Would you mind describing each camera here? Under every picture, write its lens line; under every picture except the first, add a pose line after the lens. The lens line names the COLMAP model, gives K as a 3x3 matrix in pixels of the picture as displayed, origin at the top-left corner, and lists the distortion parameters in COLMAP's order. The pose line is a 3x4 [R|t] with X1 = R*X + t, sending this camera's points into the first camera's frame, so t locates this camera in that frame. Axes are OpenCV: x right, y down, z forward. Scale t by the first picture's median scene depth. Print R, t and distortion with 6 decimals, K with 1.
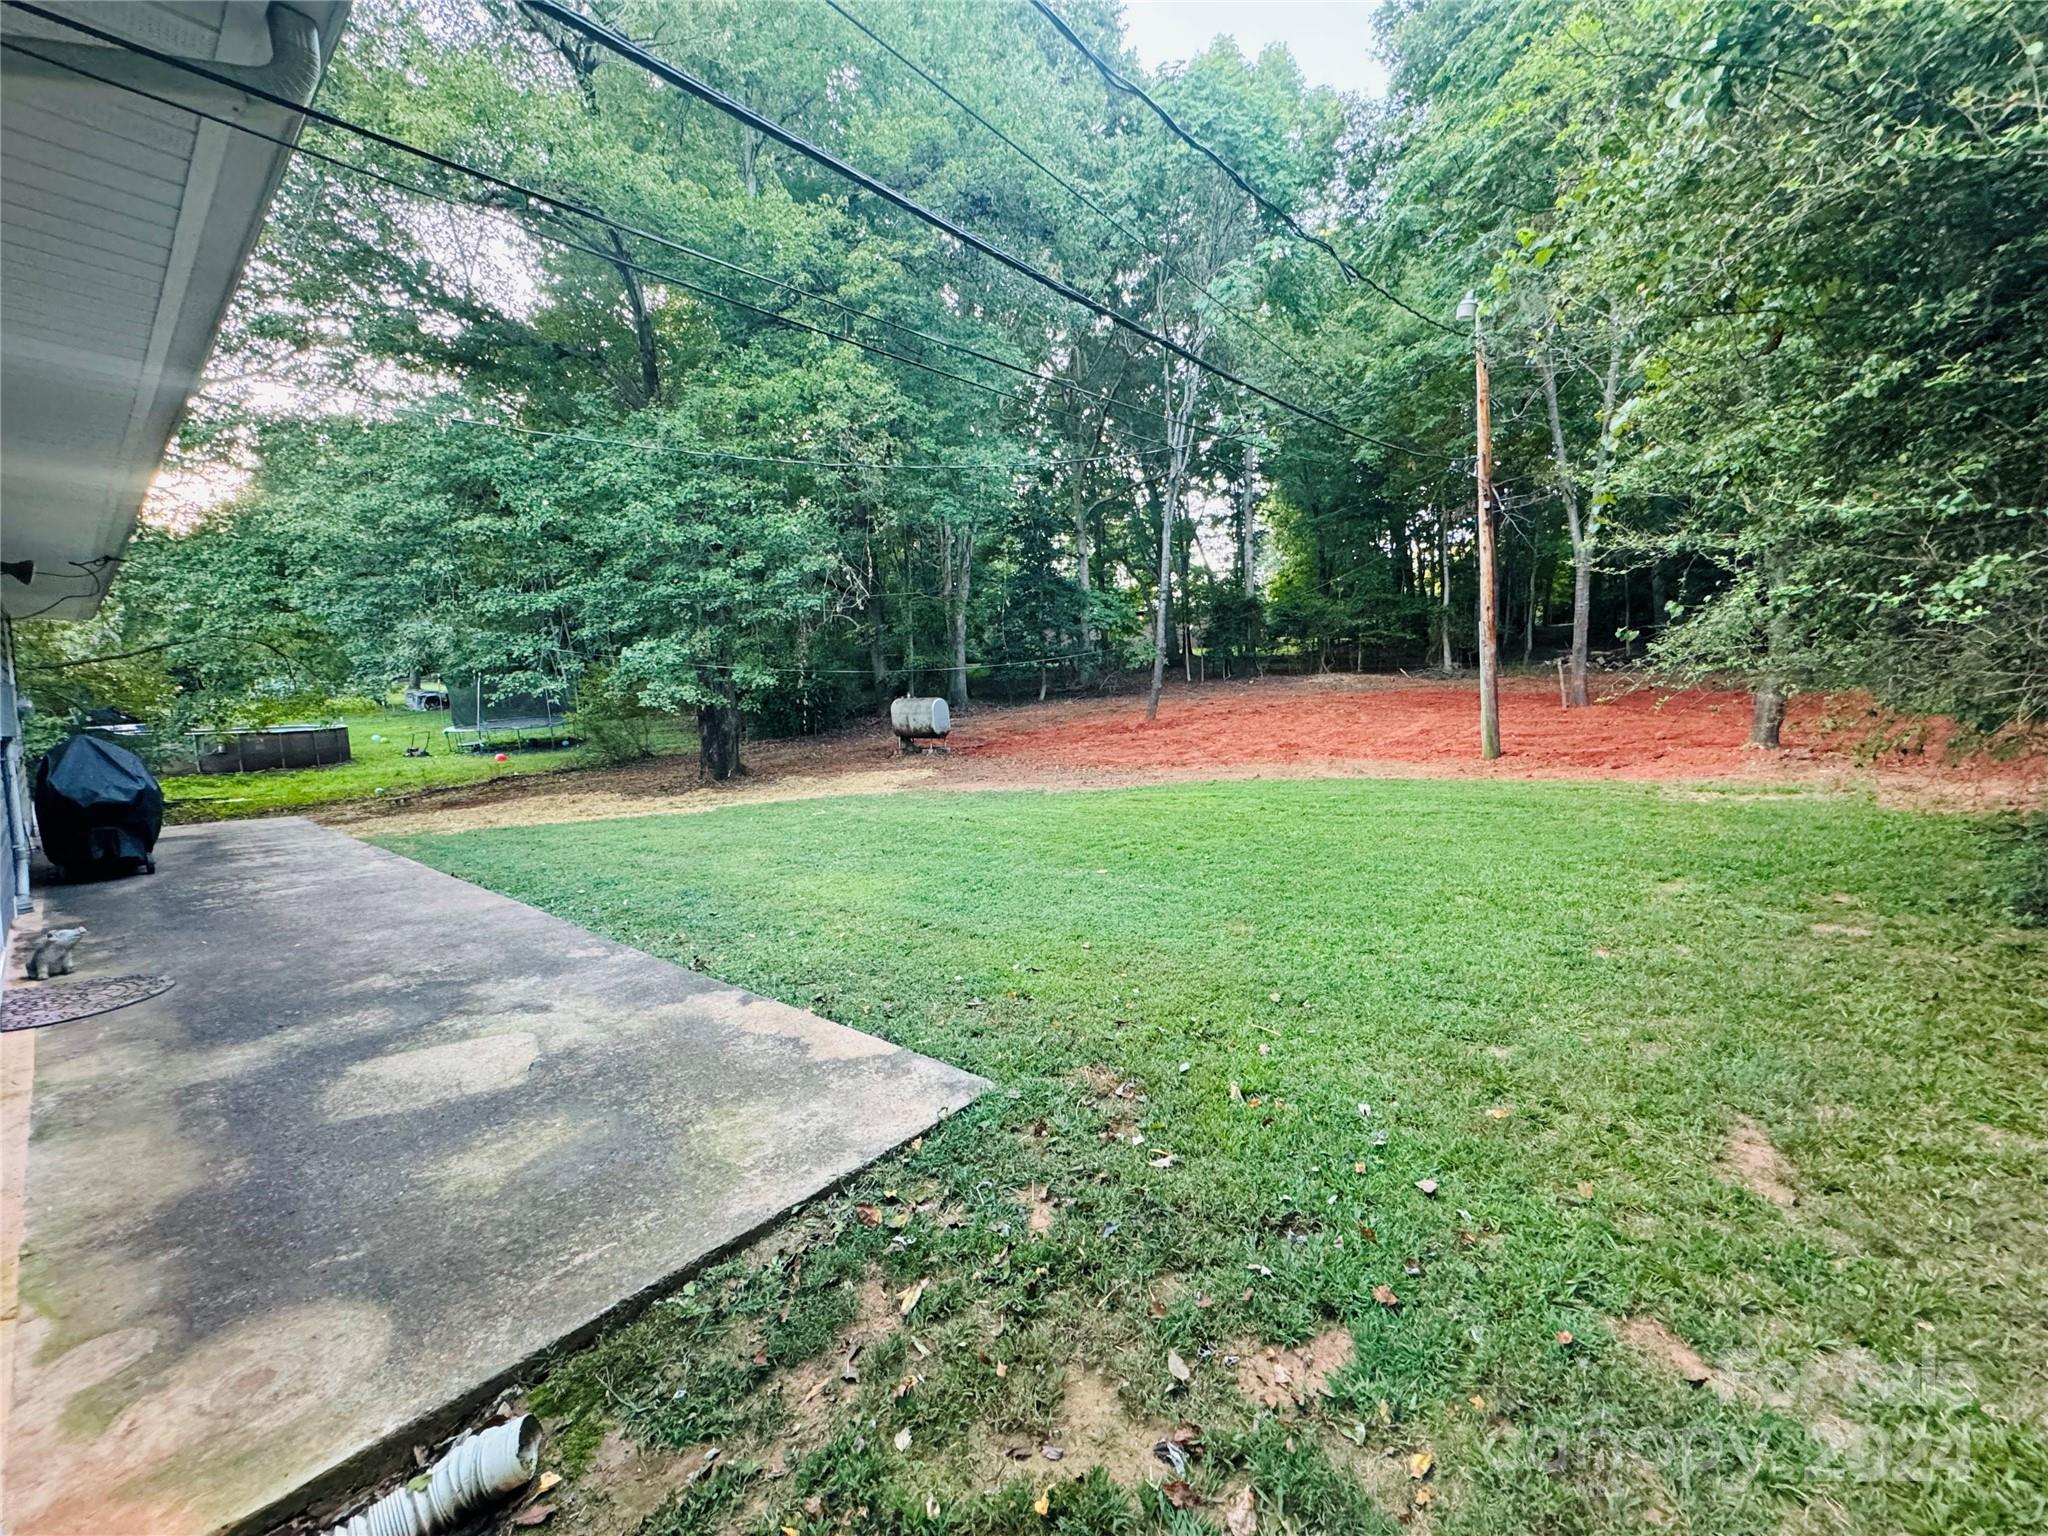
lens RADIAL K [[819.8, 0, 1022.8], [0, 819.8, 766.4], [0, 0, 1]] dist [-0.002131, 0.000708]
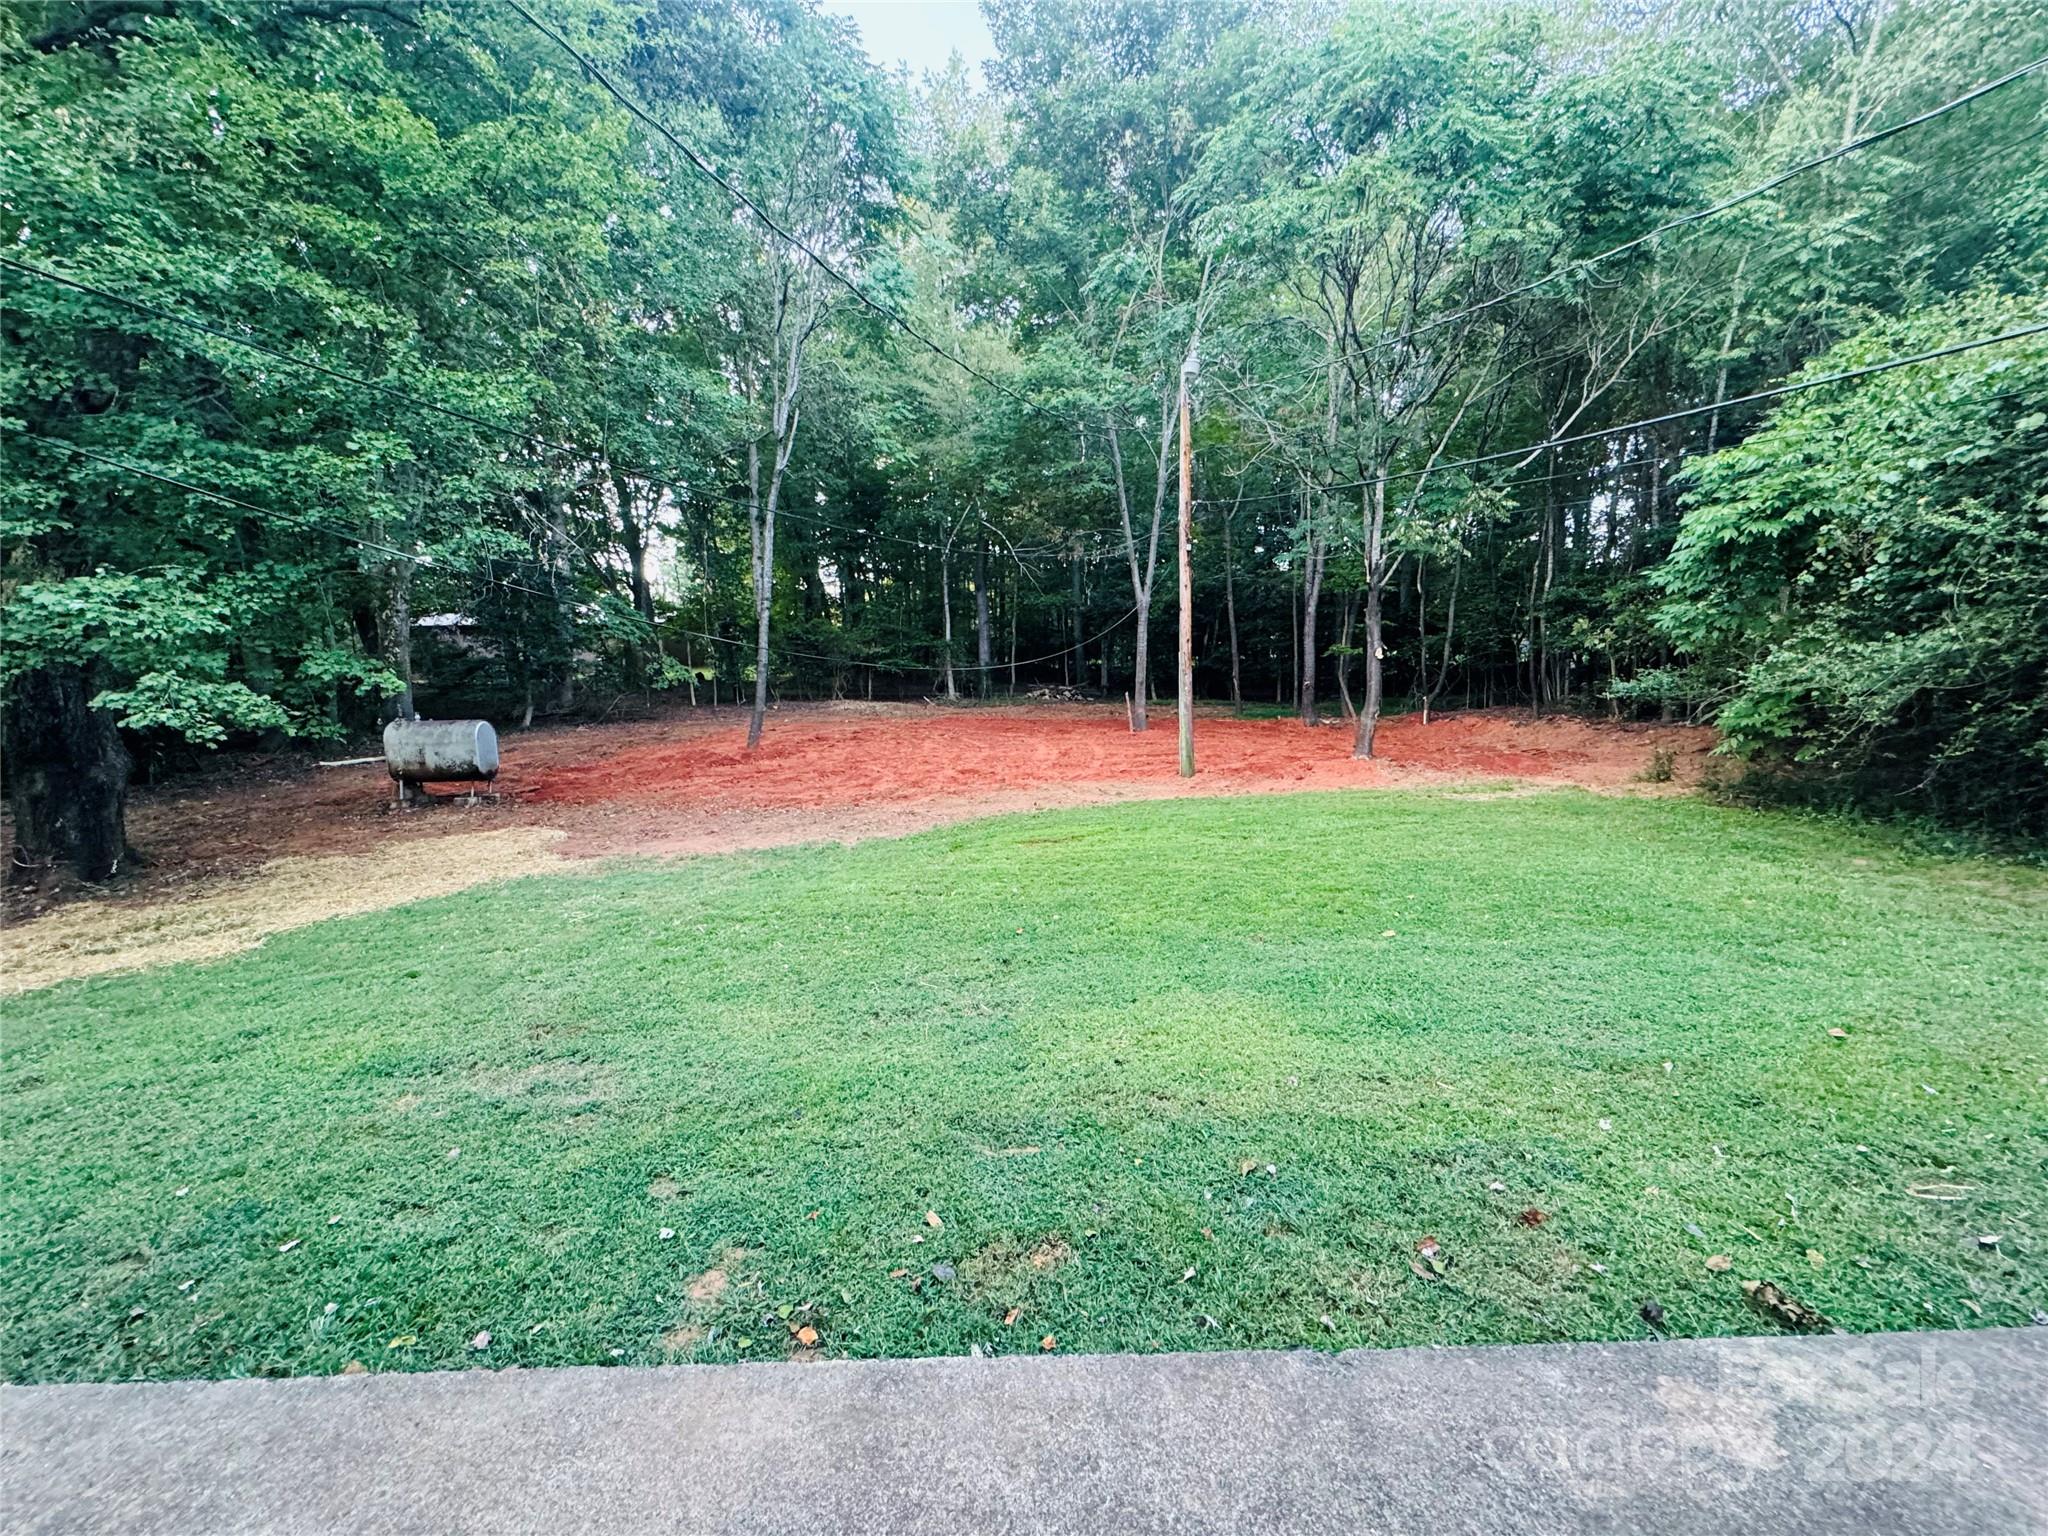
lens RADIAL K [[819.8, 0, 1022.4], [0, 819.8, 764.7], [0, 0, 1]] dist [-0.002131, 0.000708]
pose [[0.754325, -0.028796, 0.655869, -0.208997], [0.052779, 0.998464, -0.016864, -0.012210], [-0.654376, 0.047337, 0.754686, 0.199995]]
